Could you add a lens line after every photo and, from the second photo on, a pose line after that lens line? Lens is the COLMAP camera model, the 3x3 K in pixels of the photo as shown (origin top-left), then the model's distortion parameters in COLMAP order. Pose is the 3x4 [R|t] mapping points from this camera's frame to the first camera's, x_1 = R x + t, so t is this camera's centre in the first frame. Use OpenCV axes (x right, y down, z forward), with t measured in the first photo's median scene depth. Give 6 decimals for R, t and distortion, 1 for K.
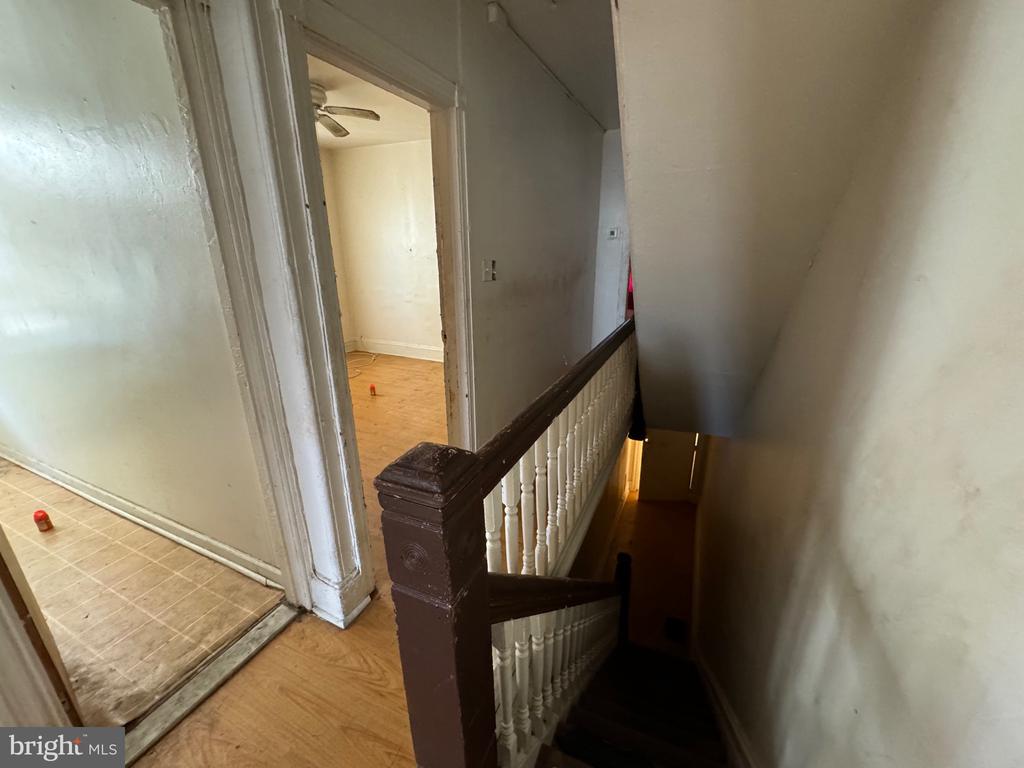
lens RADIAL K [[411.3, 0, 512.0], [0, 411.3, 384.0], [0, 0, 1]] dist [-0.001099, -0.000050]
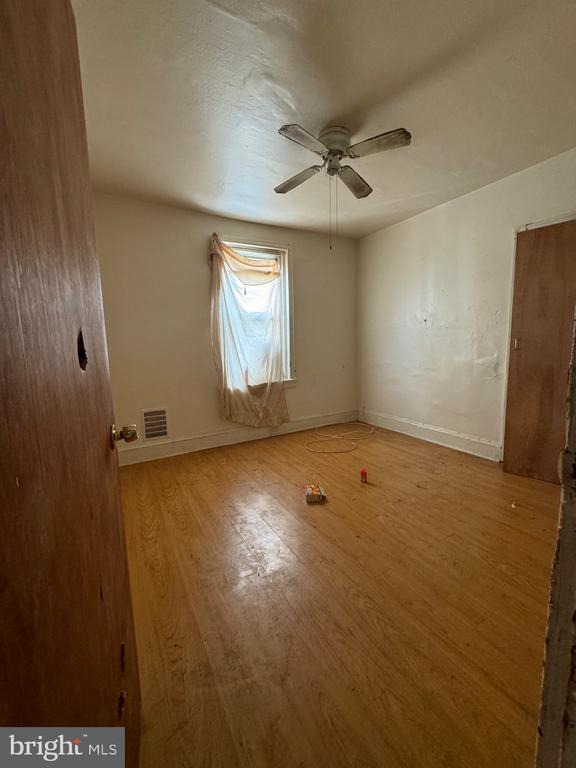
lens RADIAL K [[308.4, 0, 288.0], [0, 308.4, 384.0], [0, 0, 1]] dist [-0.001099, -0.000050]
pose [[0.815330, 0.055688, -0.576312, -0.097166], [-0.156143, 0.979634, -0.126241, -0.055726], [0.557545, 0.192915, 0.807420, 0.317357]]
